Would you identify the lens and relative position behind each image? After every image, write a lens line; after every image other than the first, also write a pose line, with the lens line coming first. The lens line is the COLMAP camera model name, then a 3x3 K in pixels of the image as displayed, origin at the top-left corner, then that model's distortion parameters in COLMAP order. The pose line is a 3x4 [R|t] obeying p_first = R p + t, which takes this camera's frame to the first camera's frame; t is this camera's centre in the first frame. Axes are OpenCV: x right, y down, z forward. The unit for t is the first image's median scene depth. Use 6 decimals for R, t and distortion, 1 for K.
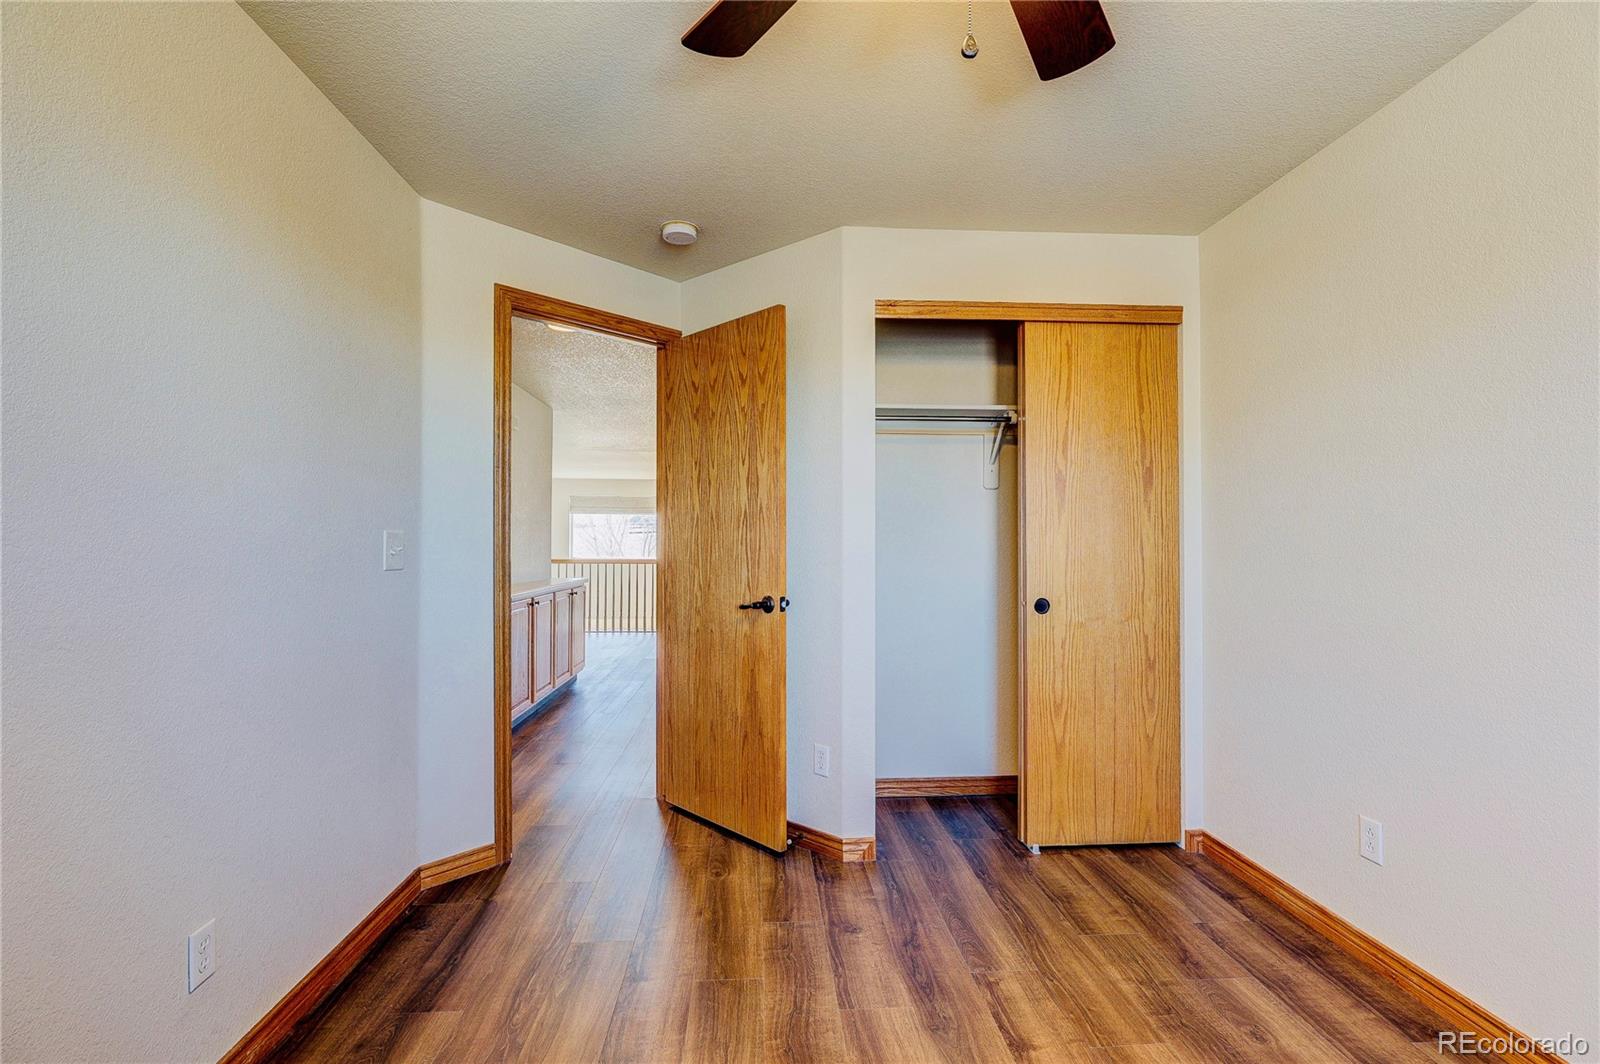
lens RADIAL K [[760.6, 0, 797.1], [0, 760.6, 533.9], [0, 0, 1]] dist [-0.003166, -0.000476]
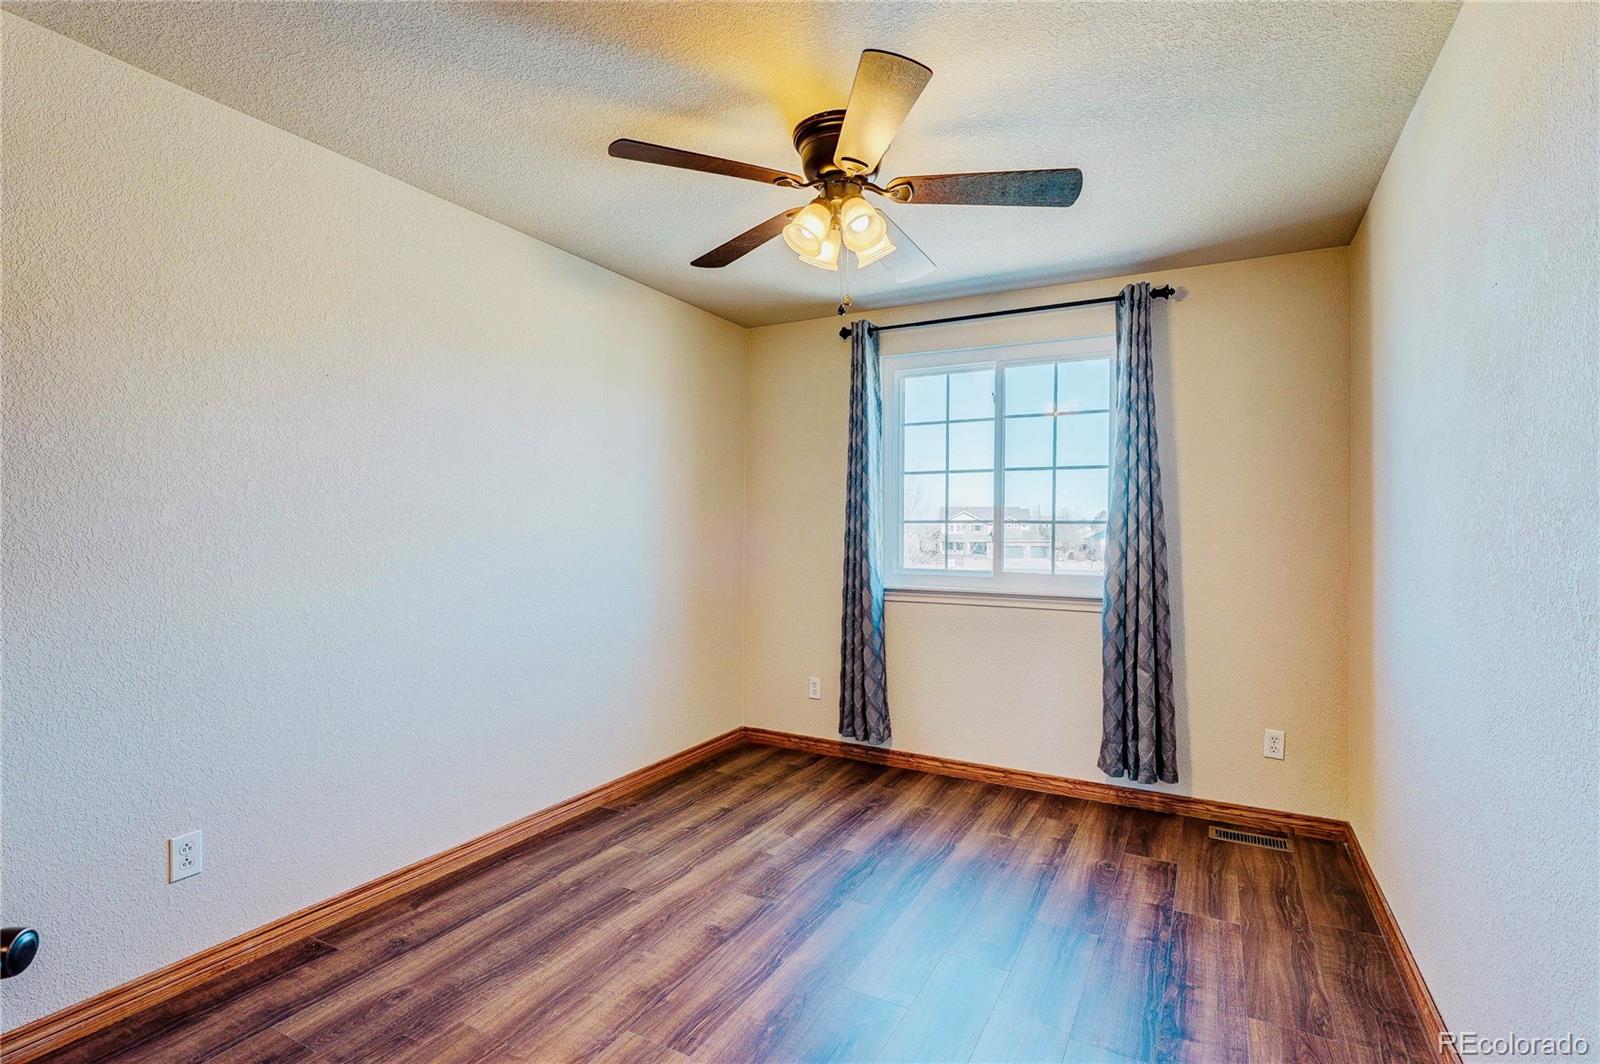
lens RADIAL K [[760.6, 0, 797.0], [0, 760.6, 530.5], [0, 0, 1]] dist [-0.003166, -0.000476]
pose [[-0.846544, -0.005560, 0.532290, -0.411999], [-0.010035, 0.999934, -0.005515, -0.005796], [-0.532225, -0.010010, -0.846544, 1.475578]]
